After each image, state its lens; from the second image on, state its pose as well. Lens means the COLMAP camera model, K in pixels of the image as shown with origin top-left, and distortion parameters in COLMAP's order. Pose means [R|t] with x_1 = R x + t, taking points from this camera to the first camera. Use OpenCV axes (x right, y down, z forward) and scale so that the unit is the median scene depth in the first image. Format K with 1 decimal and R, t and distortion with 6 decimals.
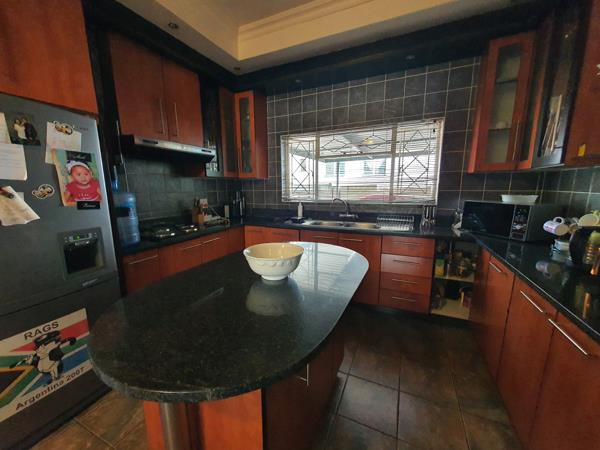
lens RADIAL K [[238.6, 0, 295.8], [0, 238.6, 227.4], [0, 0, 1]] dist [-0.000683, 0.000078]
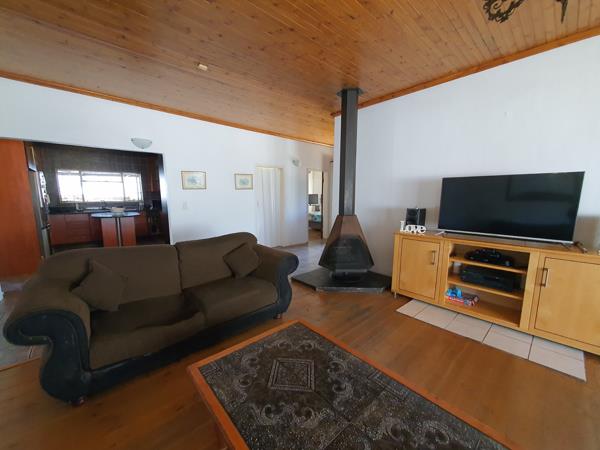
lens RADIAL K [[238.6, 0, 296.8], [0, 238.6, 230.2], [0, 0, 1]] dist [-0.000683, 0.000078]
pose [[0.394580, -0.123131, 0.910574, -1.396726], [0.158928, 0.985191, 0.064353, 0.366239], [-0.905013, 0.119324, 0.408305, -1.885007]]
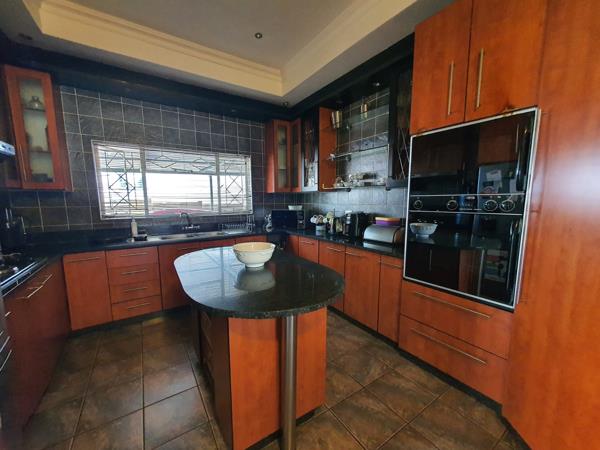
lens RADIAL K [[238.6, 0, 295.3], [0, 238.6, 227.9], [0, 0, 1]] dist [-0.000683, 0.000078]
pose [[0.516917, -0.096401, 0.850590, -0.535112], [0.145482, 0.989077, 0.023685, -0.005153], [-0.843583, 0.111502, 0.525296, 0.020575]]
